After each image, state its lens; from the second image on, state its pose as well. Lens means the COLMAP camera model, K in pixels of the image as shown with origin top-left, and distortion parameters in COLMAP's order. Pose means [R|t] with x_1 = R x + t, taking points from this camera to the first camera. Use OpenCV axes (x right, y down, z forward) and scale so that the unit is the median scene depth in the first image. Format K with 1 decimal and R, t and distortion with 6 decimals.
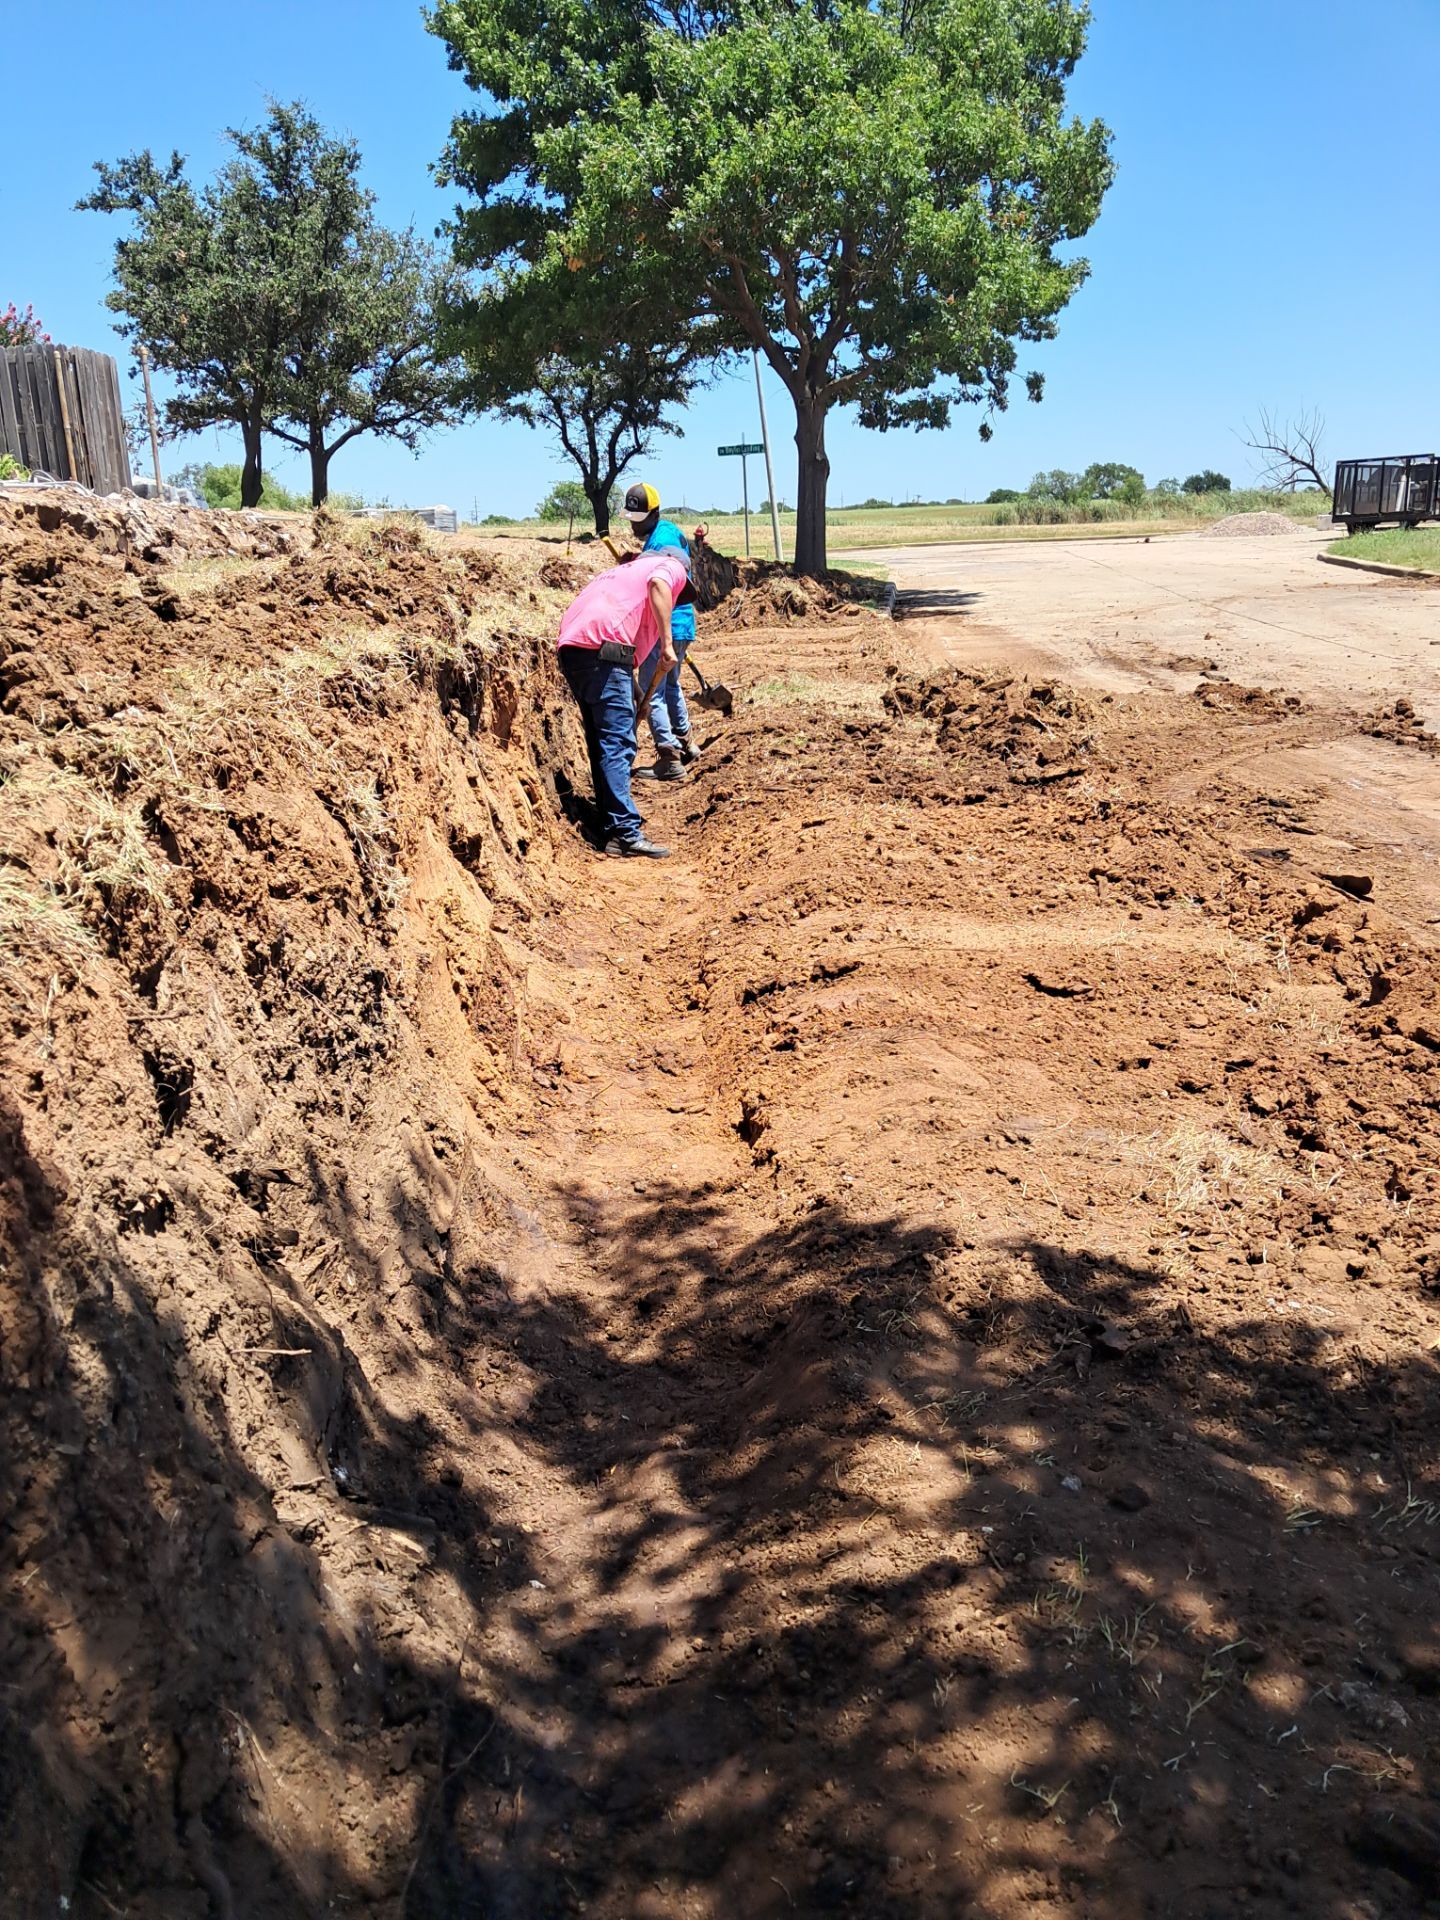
lens RADIAL K [[1464.8, 0, 726.0], [0, 1464.8, 1010.9], [0, 0, 1]] dist [-0.039070, 0.027311]
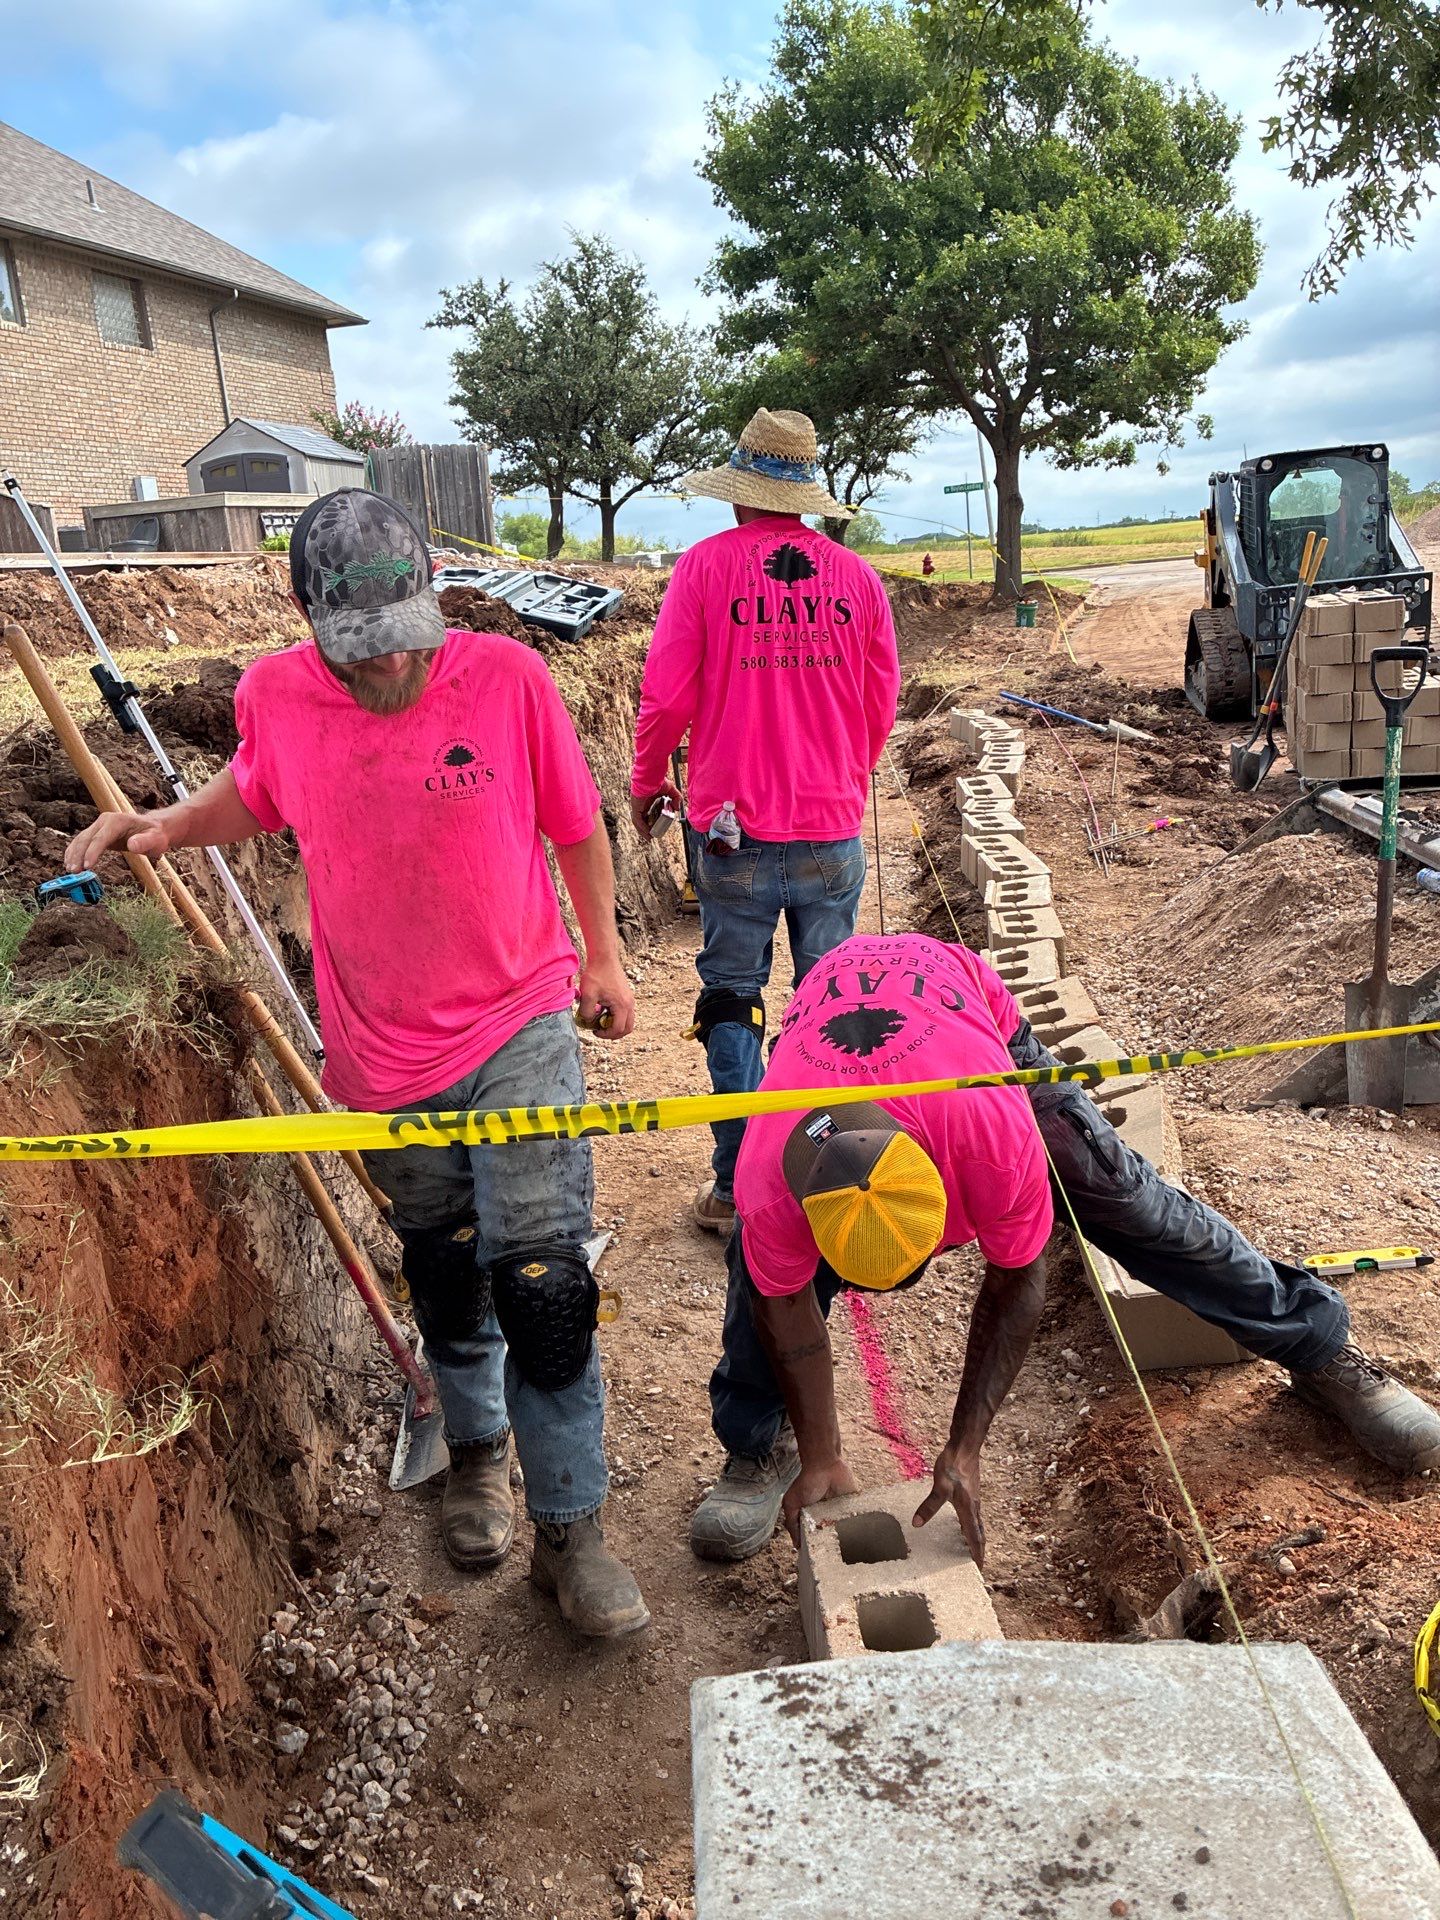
lens RADIAL K [[1431.7, 0, 716.2], [0, 1431.7, 952.8], [0, 0, 1]] dist [0.005997, 0.003267]
pose [[0.982707, 0.010110, -0.184890, 0.039389], [-0.019093, 0.998718, -0.046871, 0.047615], [0.184179, 0.049590, 0.981641, -0.162054]]
